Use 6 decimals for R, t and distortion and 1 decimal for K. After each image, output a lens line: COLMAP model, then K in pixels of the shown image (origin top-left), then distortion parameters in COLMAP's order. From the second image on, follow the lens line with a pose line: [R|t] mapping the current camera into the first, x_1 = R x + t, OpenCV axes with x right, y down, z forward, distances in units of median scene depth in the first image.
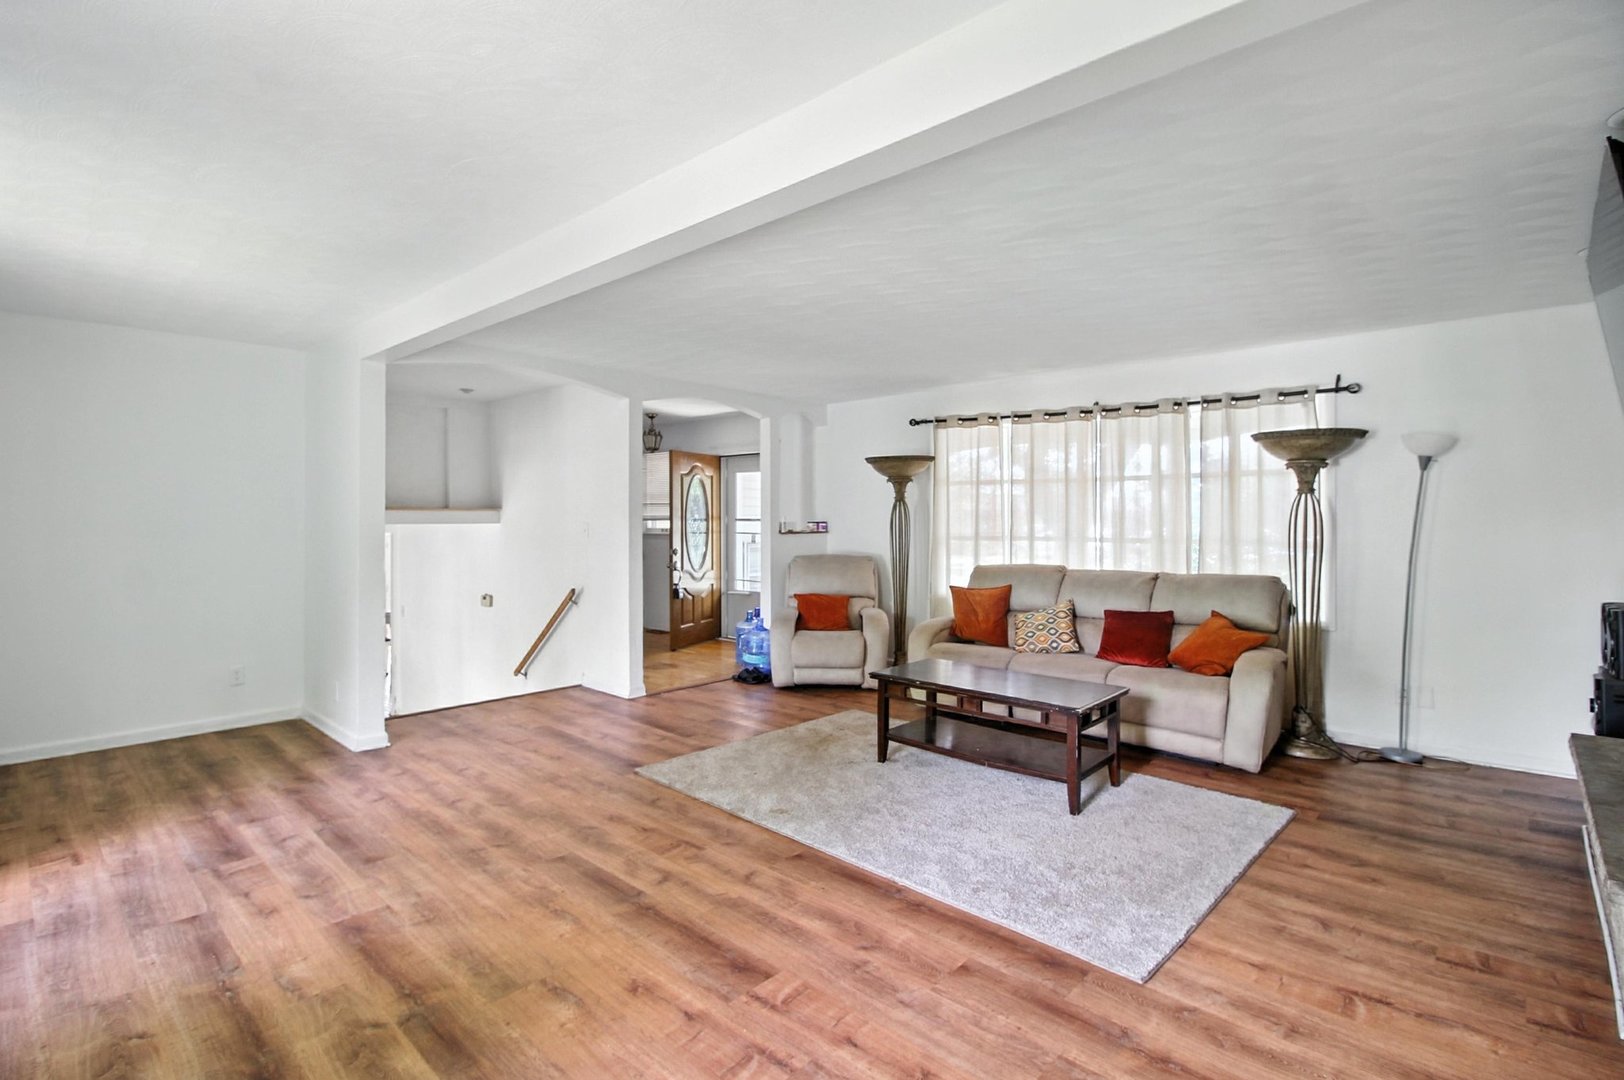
lens RADIAL K [[768.7, 0, 833.9], [0, 768.7, 538.1], [0, 0, 1]] dist [-0.001862, -0.011893]
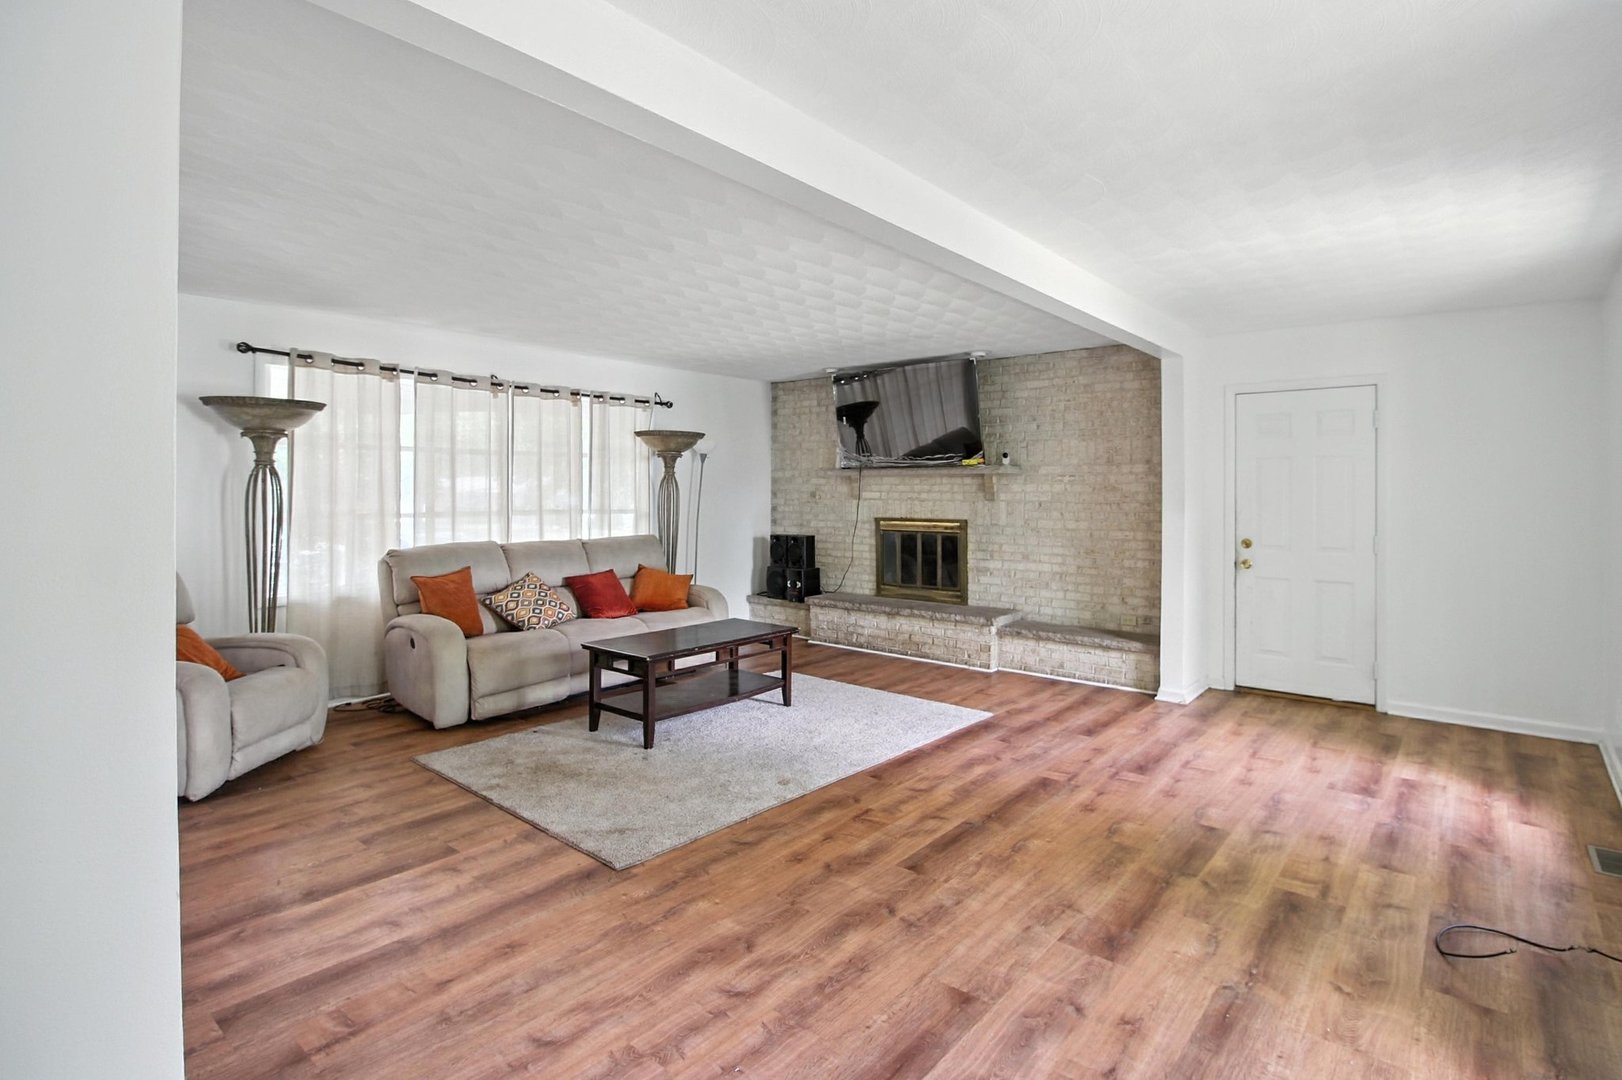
lens RADIAL K [[786.7, 0, 818.1], [0, 786.7, 533.1], [0, 0, 1]] dist [0.001122, -0.014300]
pose [[-0.028493, -0.053921, 0.998139, -1.284407], [0.023126, 0.998241, 0.054587, -0.035708], [-0.999326, 0.024639, -0.027196, 1.143651]]
